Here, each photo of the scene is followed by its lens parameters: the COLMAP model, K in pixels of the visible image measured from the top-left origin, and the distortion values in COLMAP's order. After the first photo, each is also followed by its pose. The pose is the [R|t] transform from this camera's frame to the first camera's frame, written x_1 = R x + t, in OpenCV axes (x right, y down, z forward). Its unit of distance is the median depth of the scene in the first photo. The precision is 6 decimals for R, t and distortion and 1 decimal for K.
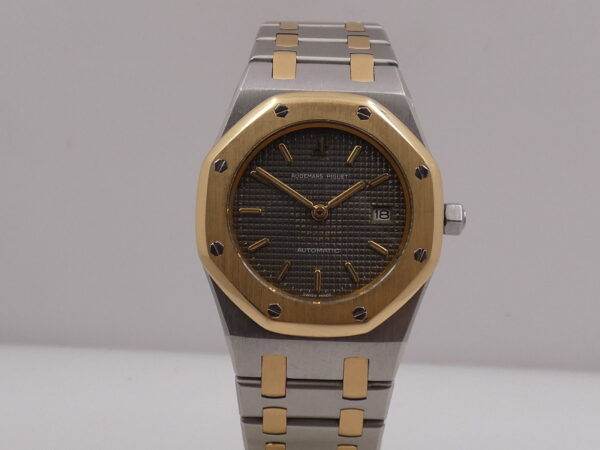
lens RADIAL K [[979.2, 0, 283.4], [0, 979.2, 221.8], [0, 0, 1]] dist [0.127976, 0.000000]
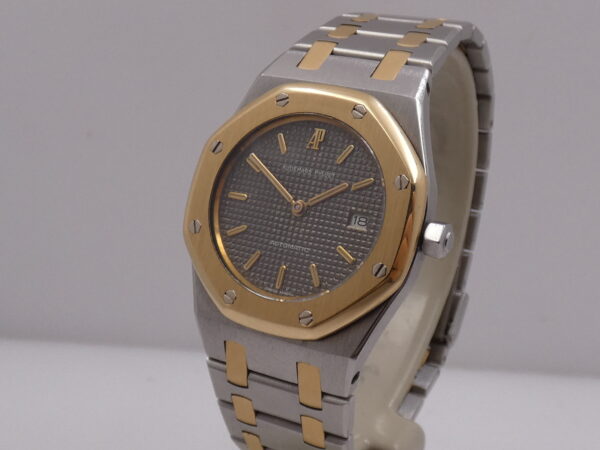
lens RADIAL K [[979.2, 0, 291.0], [0, 979.2, 241.5], [0, 0, 1]] dist [0.127976, 0.000000]
pose [[0.882247, 0.171199, -0.438555, 0.457796], [-0.166816, 0.984778, 0.048842, -0.023083], [0.440241, 0.030067, 0.897376, 0.129578]]
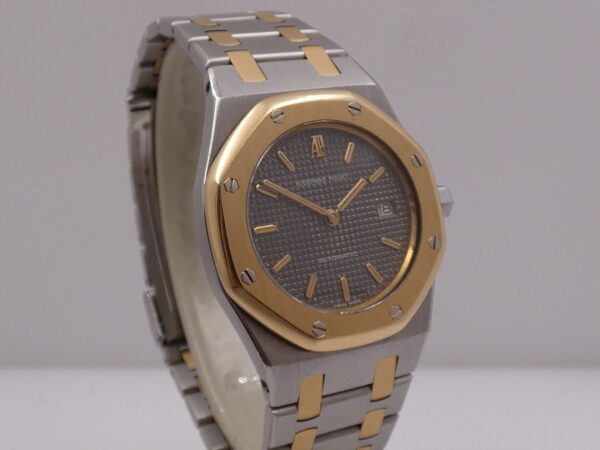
lens RADIAL K [[979.2, 0, 298.5], [0, 979.2, 230.5], [0, 0, 1]] dist [0.127976, 0.000000]
pose [[0.888420, -0.174747, 0.424469, -0.394800], [0.157381, 0.984613, 0.075948, -0.074335], [-0.431209, -0.000671, 0.902252, 0.155685]]
